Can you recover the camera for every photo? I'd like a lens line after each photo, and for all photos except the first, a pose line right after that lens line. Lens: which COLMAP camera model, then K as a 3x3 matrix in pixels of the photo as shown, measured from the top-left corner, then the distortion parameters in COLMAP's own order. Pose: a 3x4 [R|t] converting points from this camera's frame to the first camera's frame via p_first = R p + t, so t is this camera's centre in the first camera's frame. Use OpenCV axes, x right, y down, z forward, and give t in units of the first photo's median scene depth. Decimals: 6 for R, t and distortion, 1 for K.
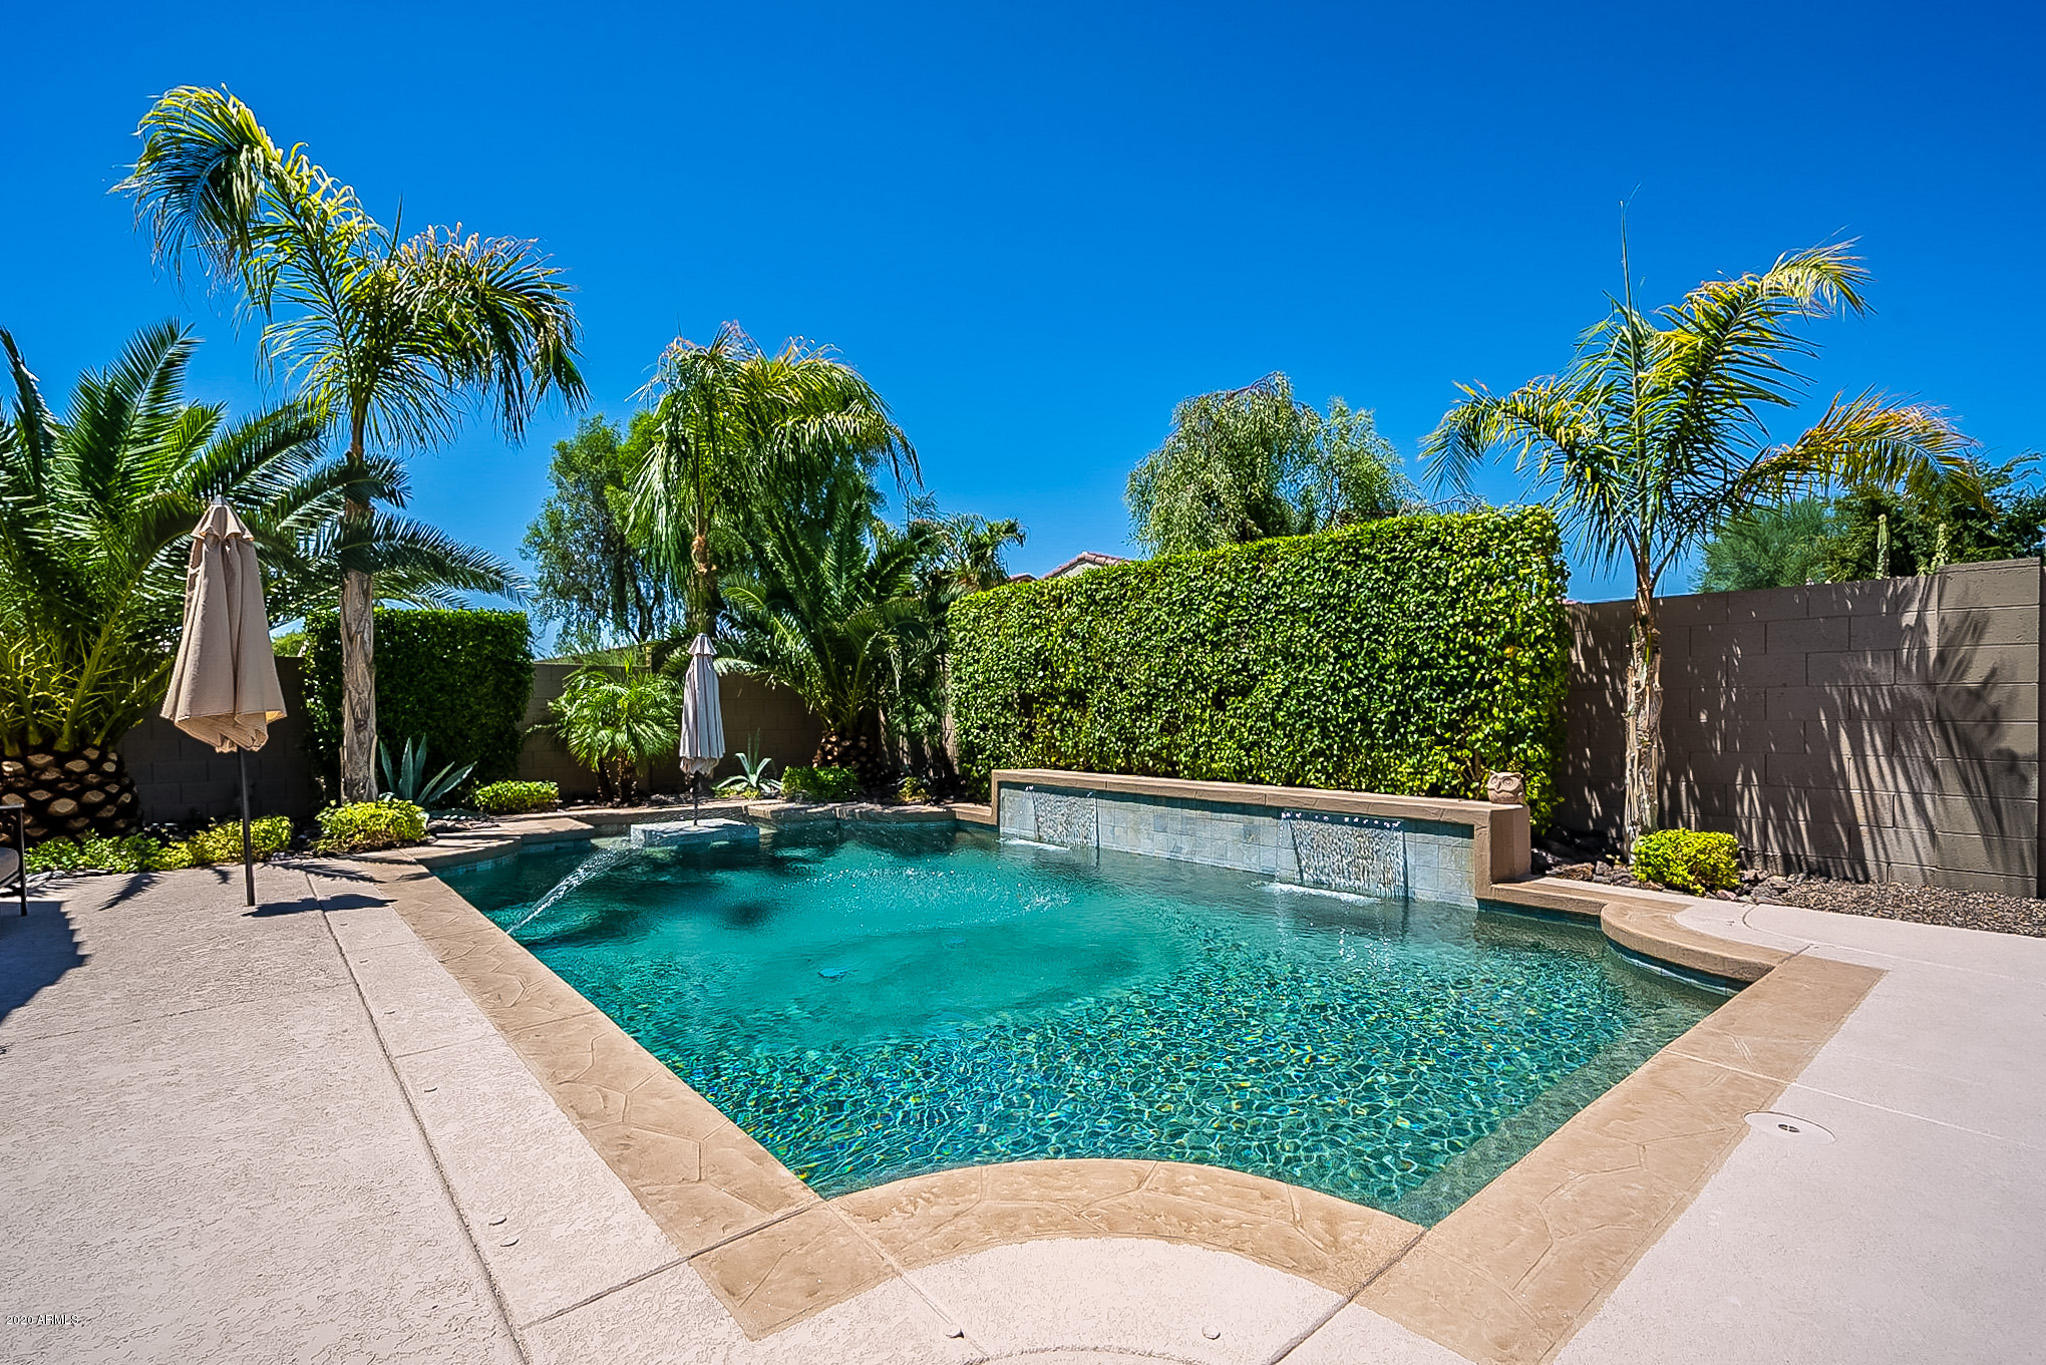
lens RADIAL K [[928.8, 0, 1034.1], [0, 928.8, 701.4], [0, 0, 1]] dist [-0.002379, 0.000014]
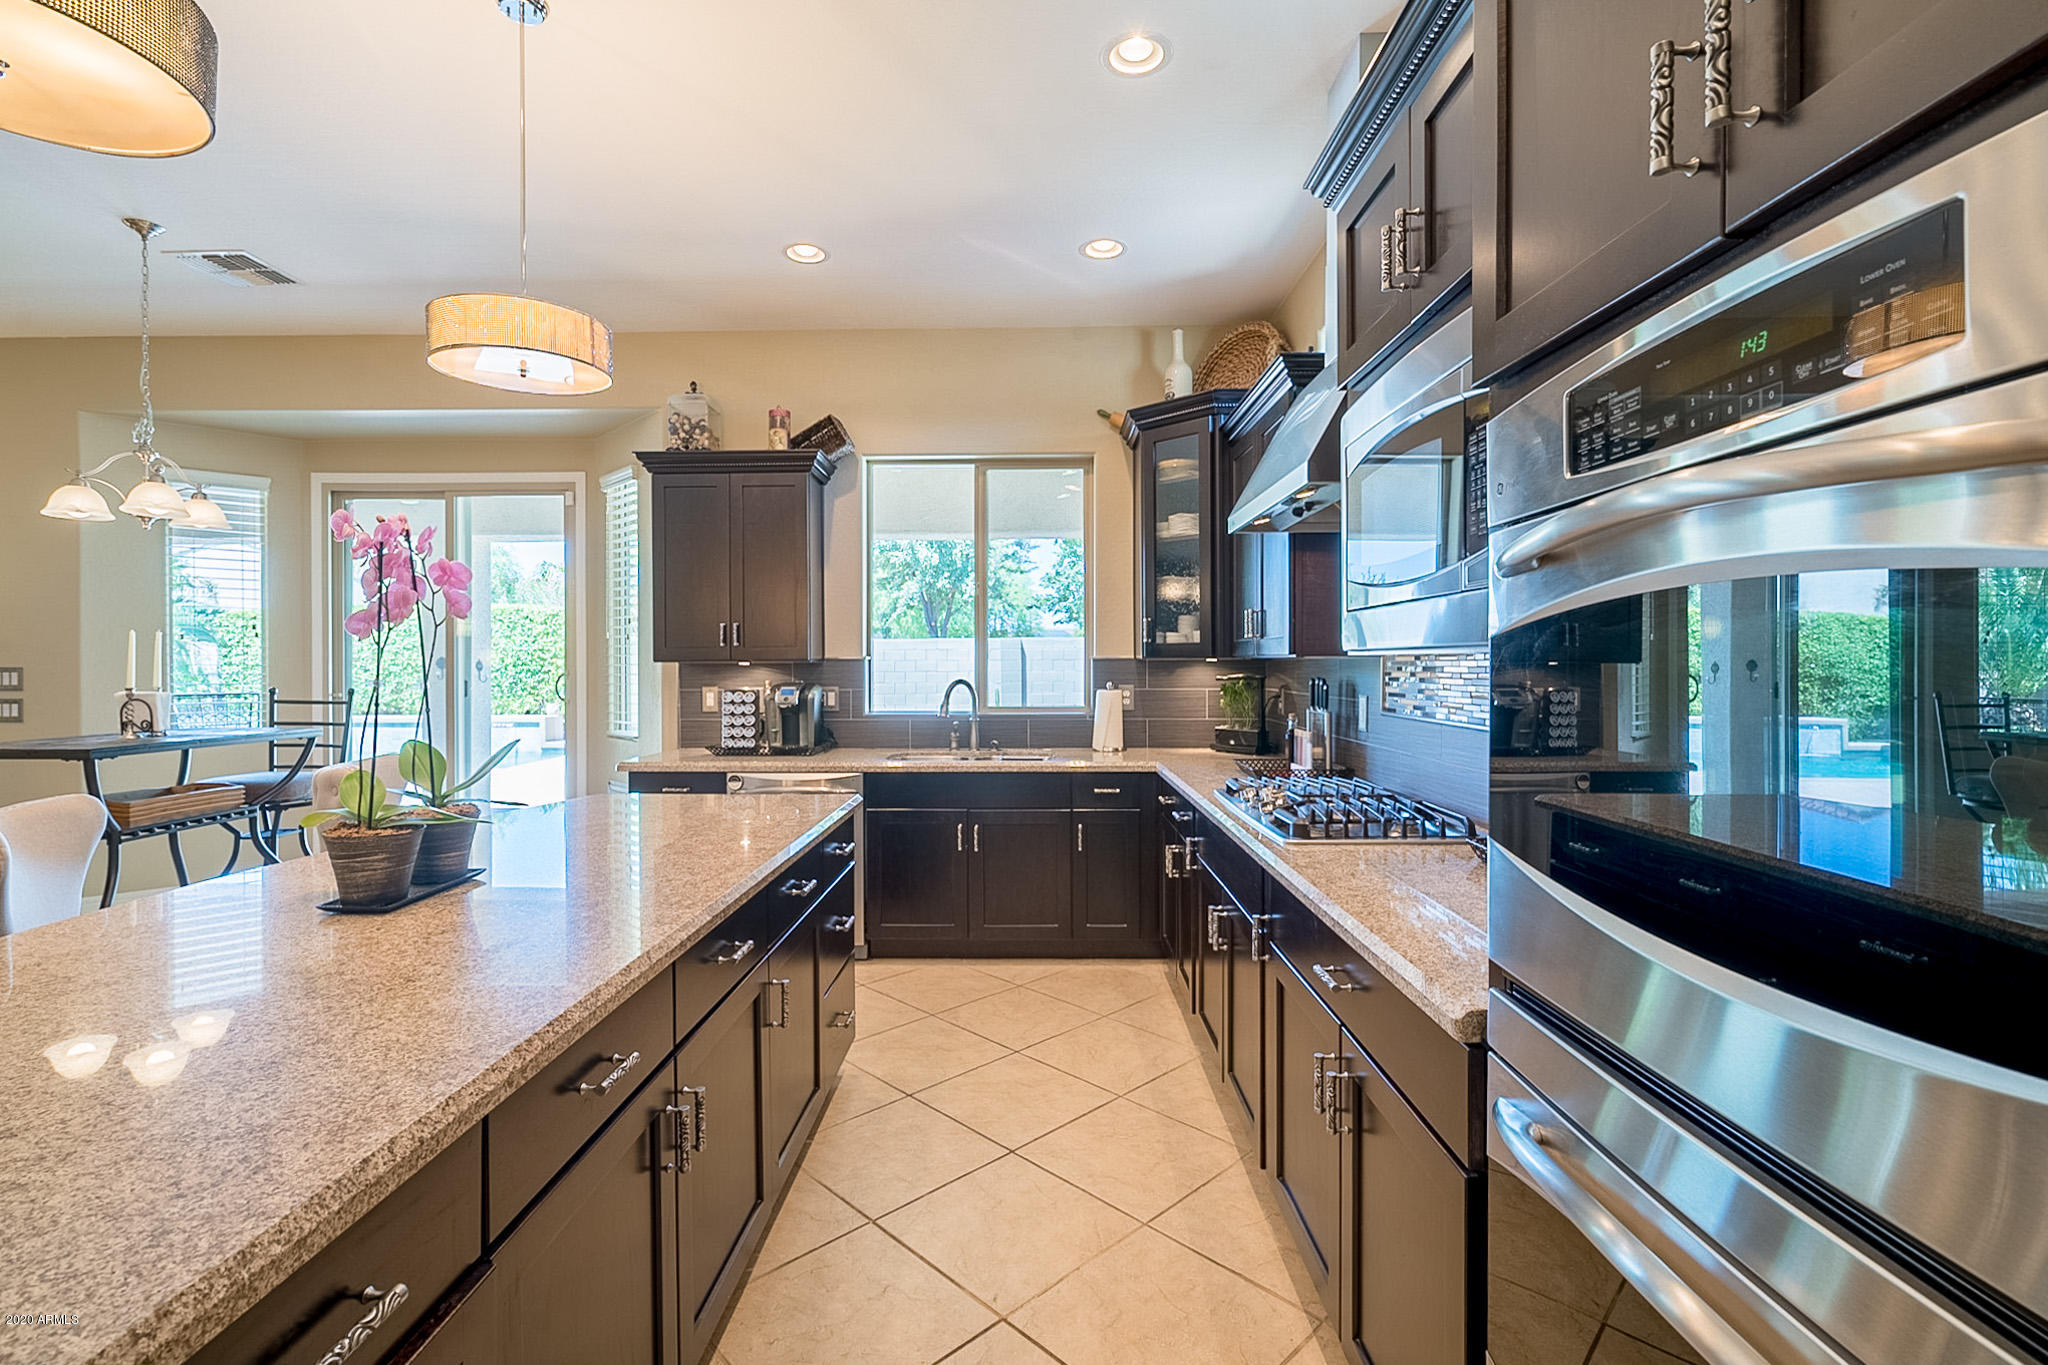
lens RADIAL K [[929.7, 0, 1022.2], [0, 929.7, 678.3], [0, 0, 1]] dist [-0.002379, 0.000014]
pose [[0.659861, -0.005886, 0.751364, -0.475280], [-0.003271, 0.999937, 0.010705, -0.025134], [-0.751380, -0.009522, 0.659801, -1.369696]]
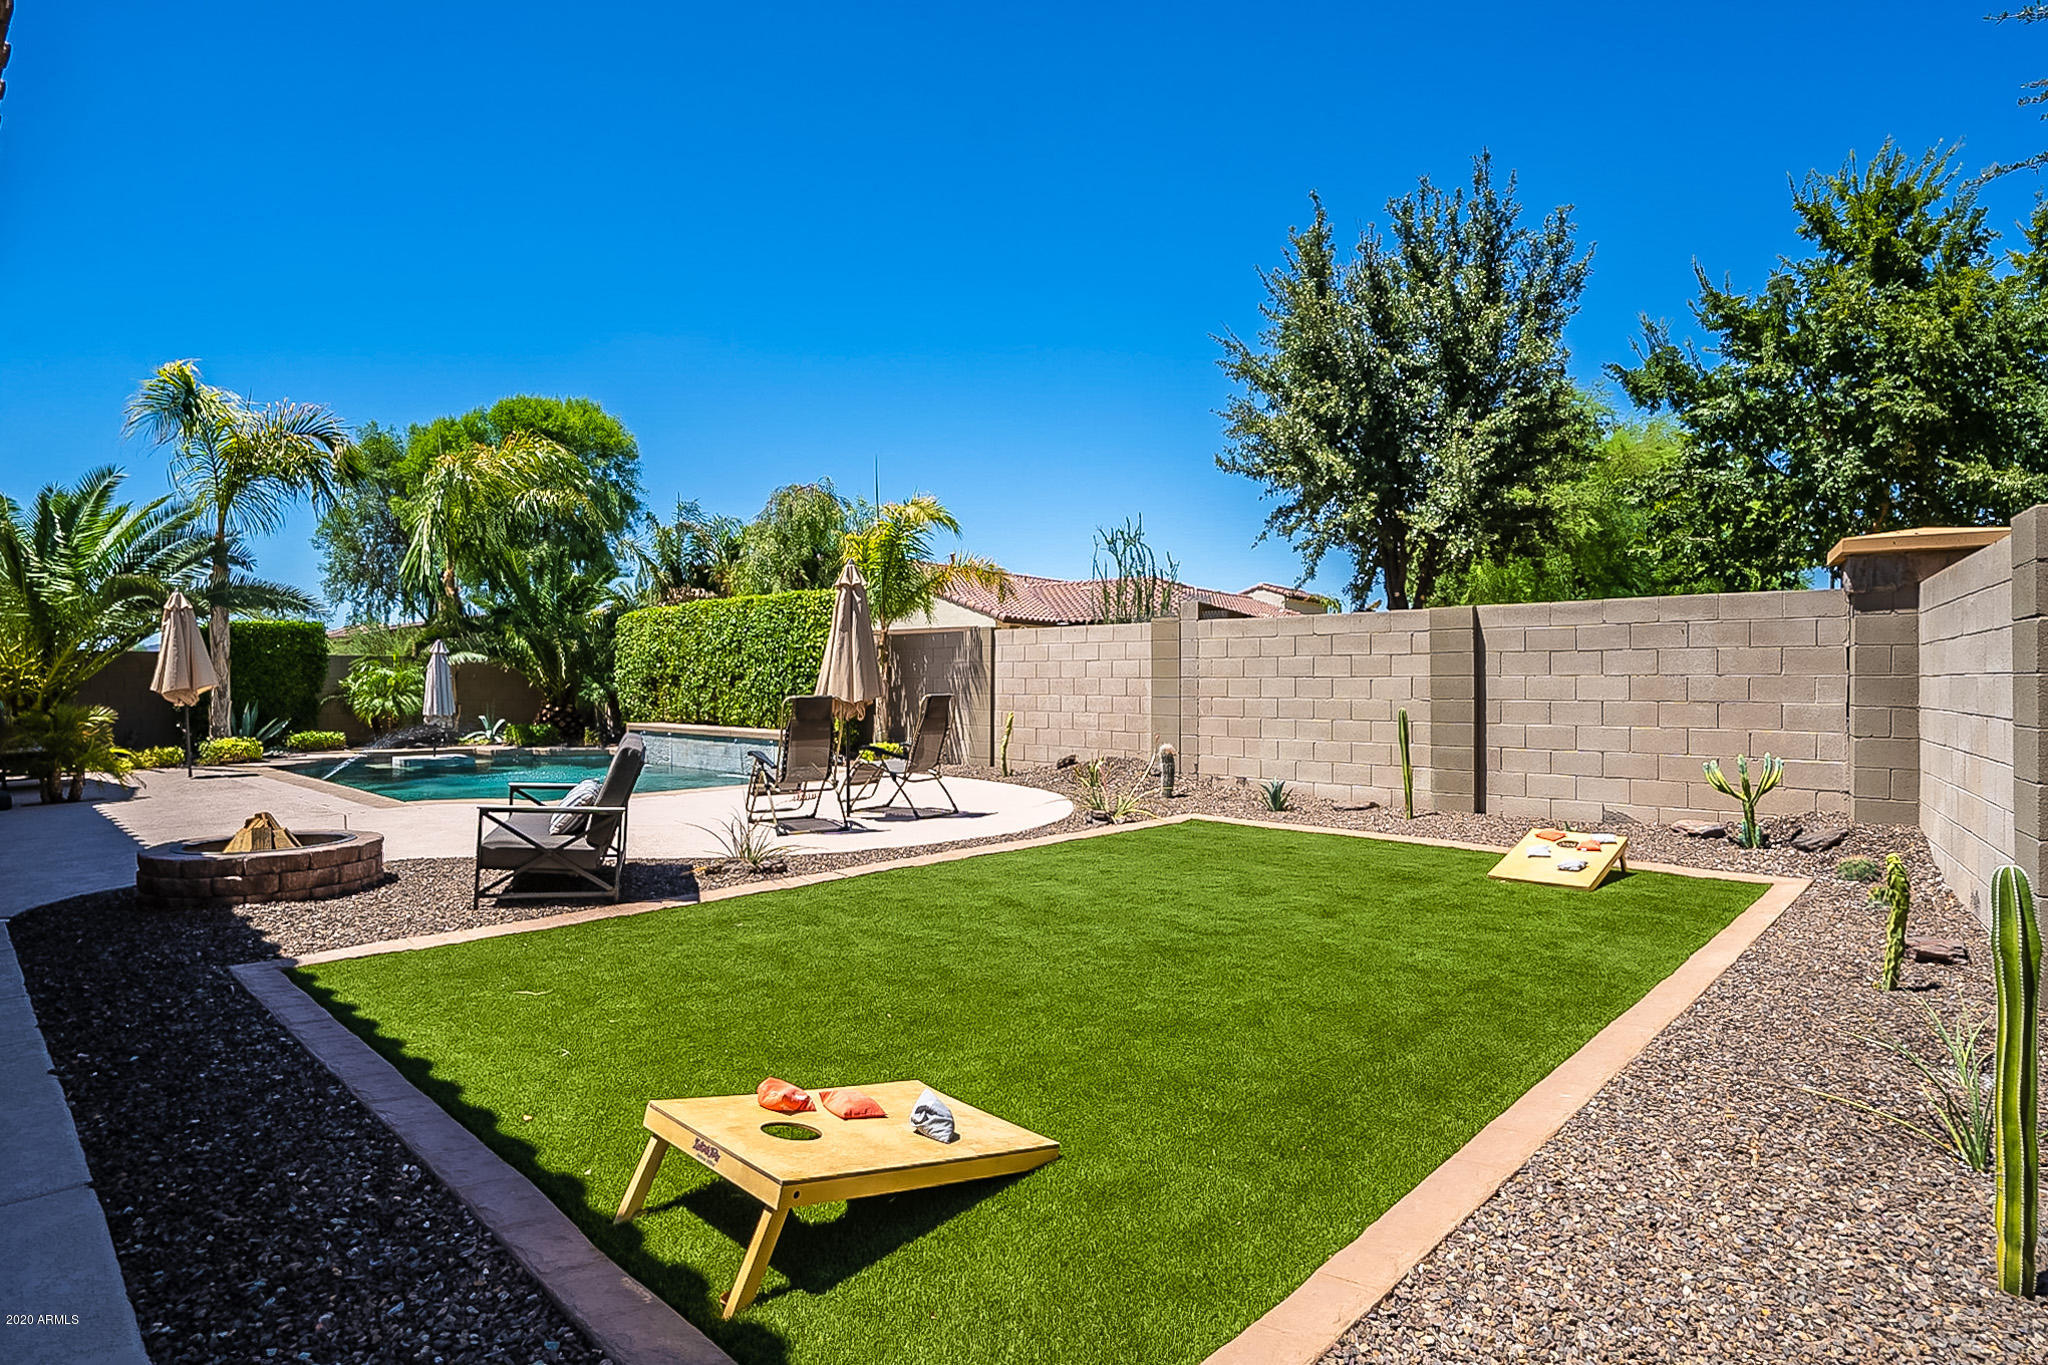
lens RADIAL K [[1015.3, 0, 1047.6], [0, 1015.3, 676.5], [0, 0, 1]] dist [-0.010924, -0.000163]
pose [[0.991990, 0.004364, 0.126244, 0.522611], [-0.004522, 0.999989, 0.000961, -0.016231], [-0.126239, -0.001524, 0.991999, -0.981466]]
